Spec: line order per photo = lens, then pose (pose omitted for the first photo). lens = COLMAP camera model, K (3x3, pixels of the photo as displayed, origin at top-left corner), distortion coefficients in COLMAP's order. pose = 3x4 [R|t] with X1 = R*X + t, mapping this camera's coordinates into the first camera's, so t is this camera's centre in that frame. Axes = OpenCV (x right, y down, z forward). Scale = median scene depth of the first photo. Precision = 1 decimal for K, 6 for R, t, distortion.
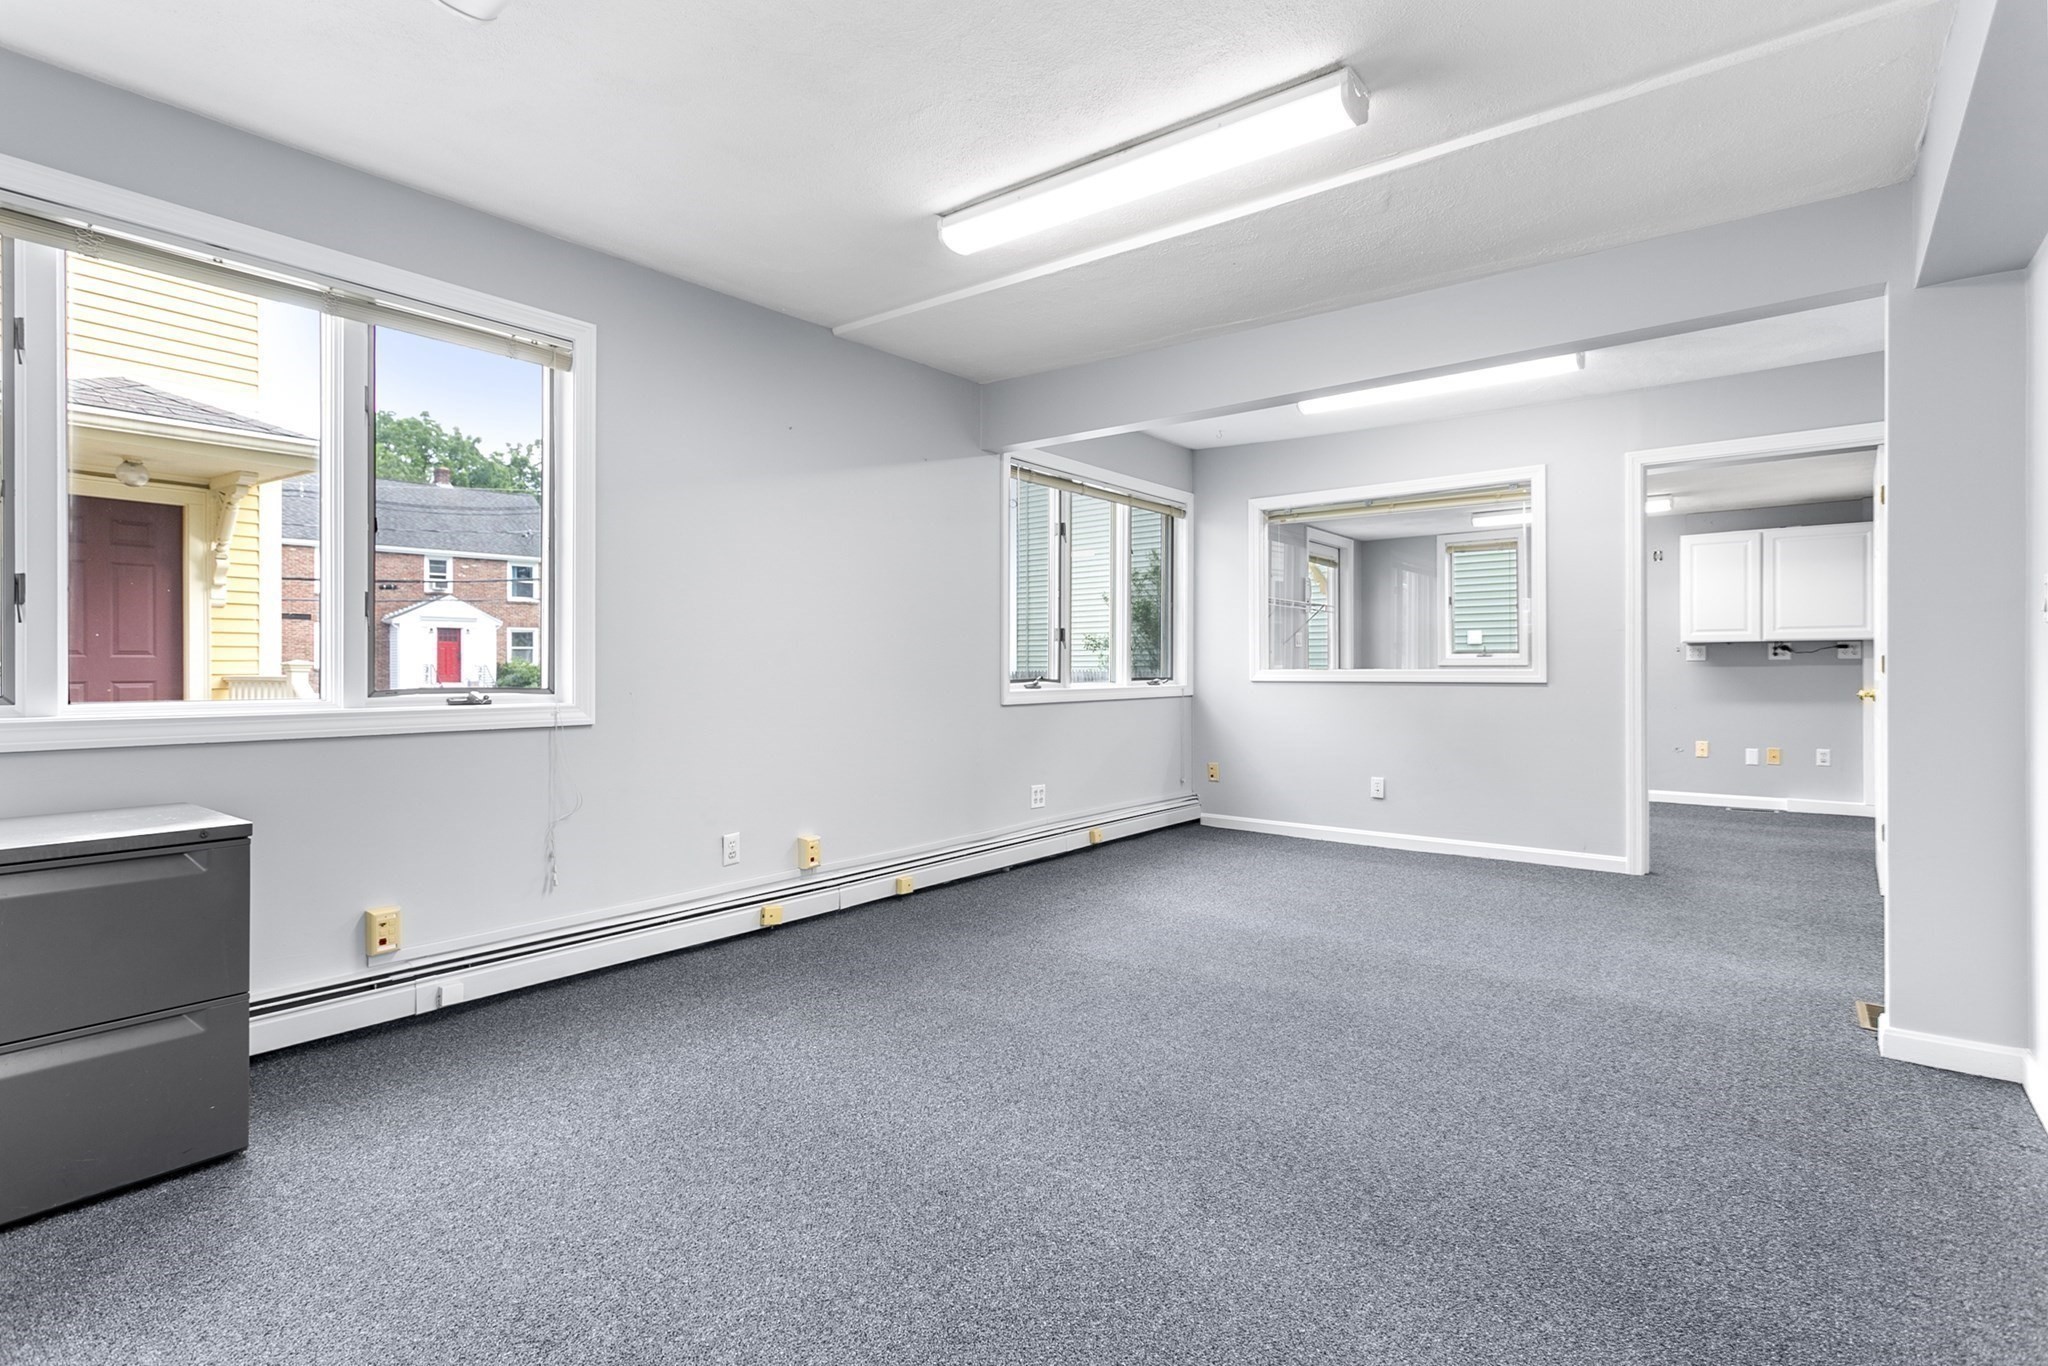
lens RADIAL K [[984.3, 0, 1017.3], [0, 984.3, 665.5], [0, 0, 1]] dist [0.003818, 0.000600]
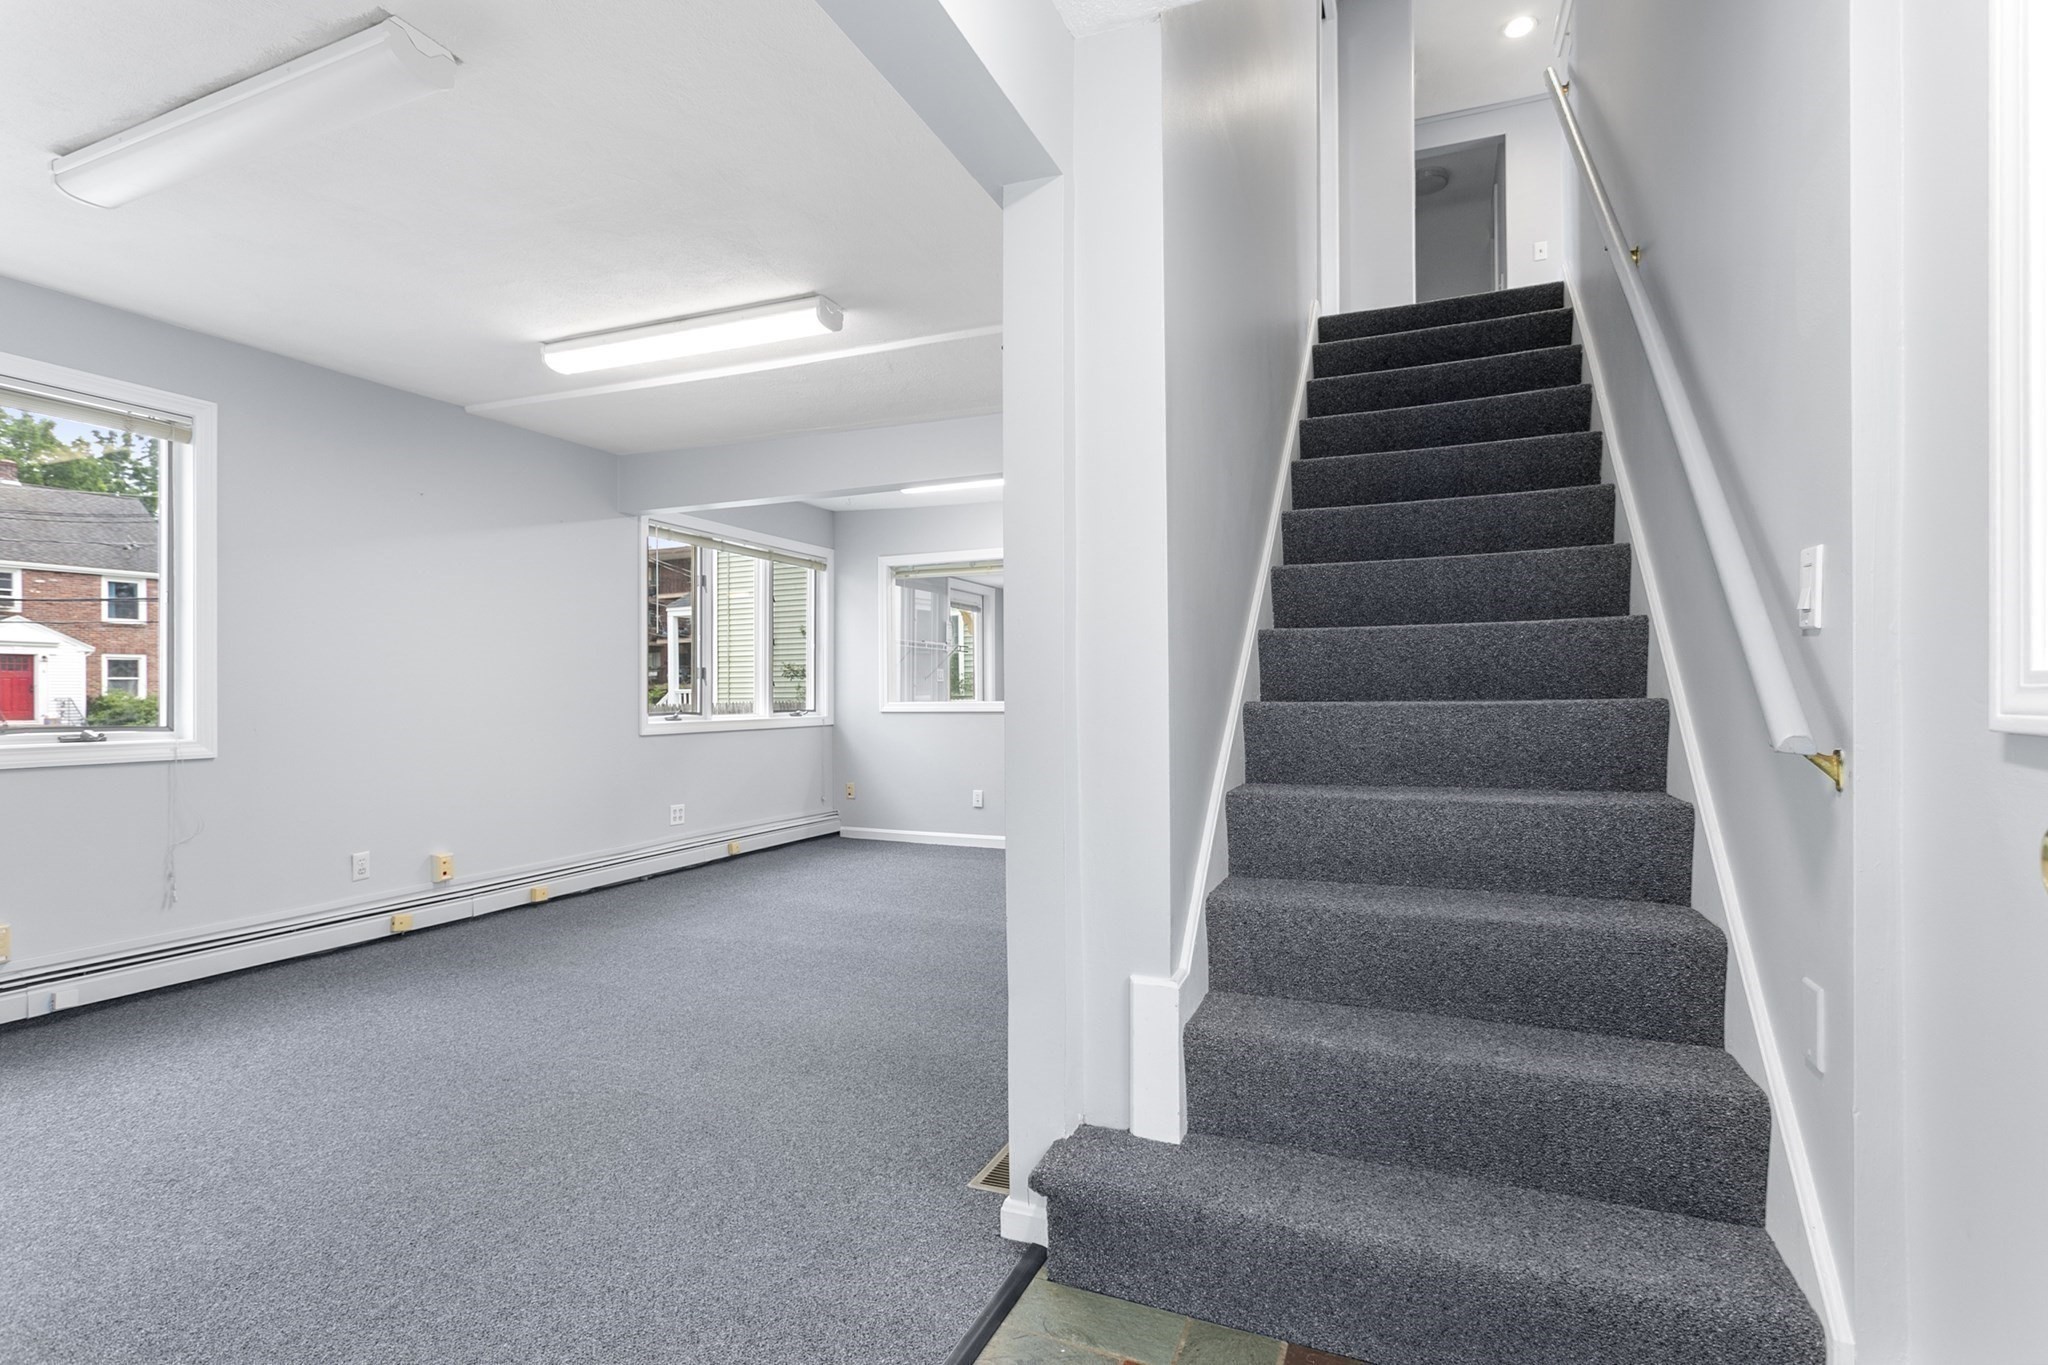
lens RADIAL K [[988.2, 0, 1011.9], [0, 988.2, 691.9], [0, 0, 1]] dist [0.008905, 0.000129]
pose [[0.965237, -0.003818, 0.261348, 0.101830], [0.004580, 0.999987, -0.002305, -0.005775], [-0.261336, 0.003422, 0.965242, -0.224794]]
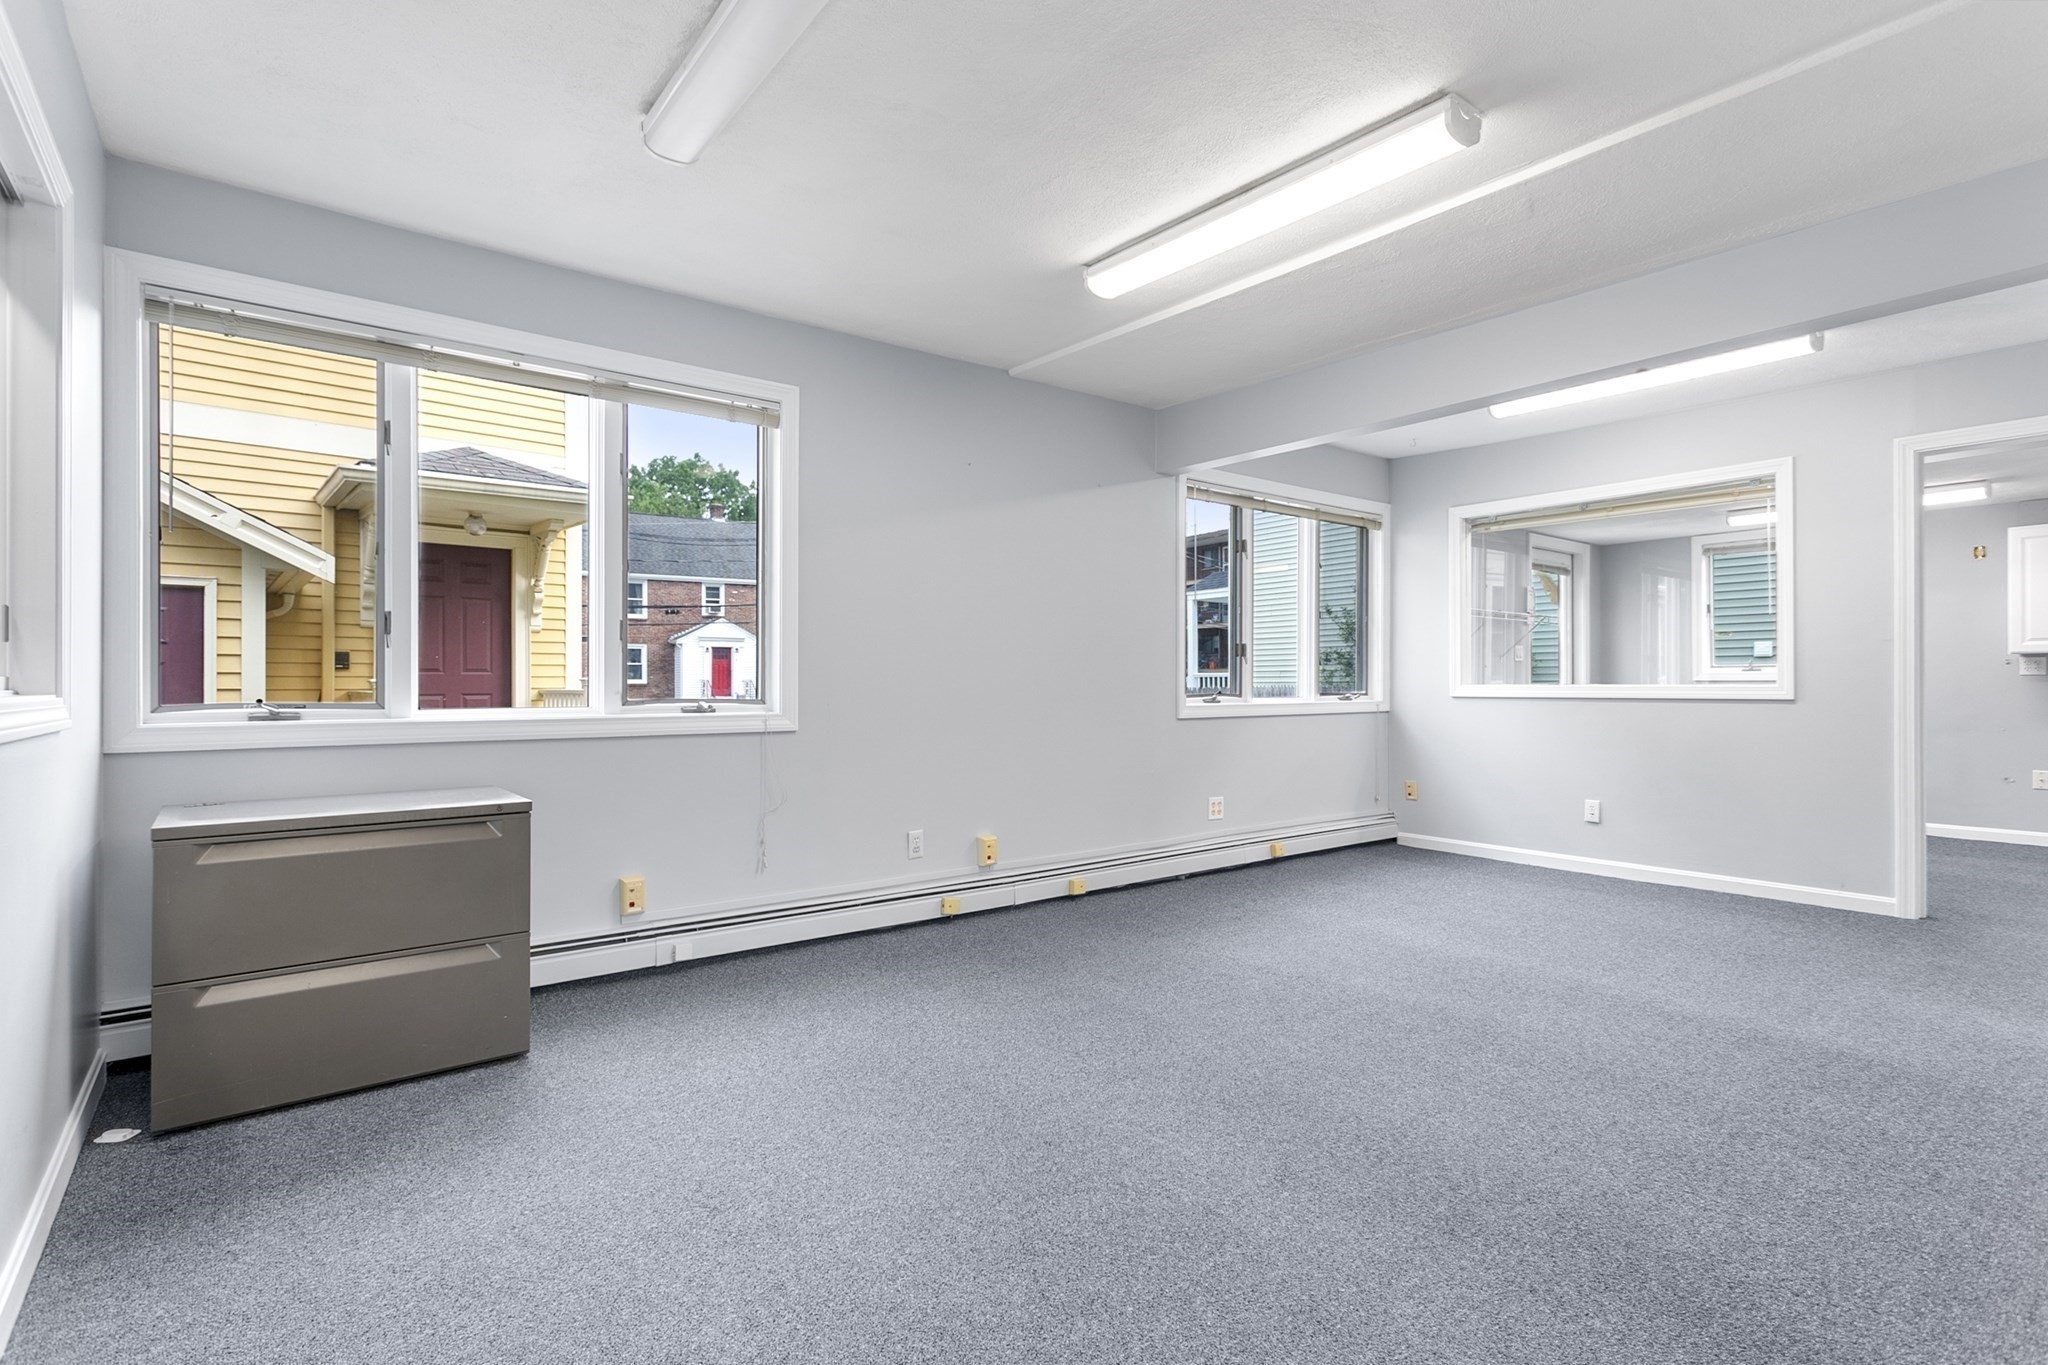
lens RADIAL K [[984.1, 0, 1012.0], [0, 984.1, 680.2], [0, 0, 1]] dist [0.002917, 0.001464]
pose [[0.971361, -0.000178, -0.237610, 0.061760], [-0.000009, 1.000000, -0.000787, 0.000756], [0.237610, 0.000766, 0.971360, -0.045755]]
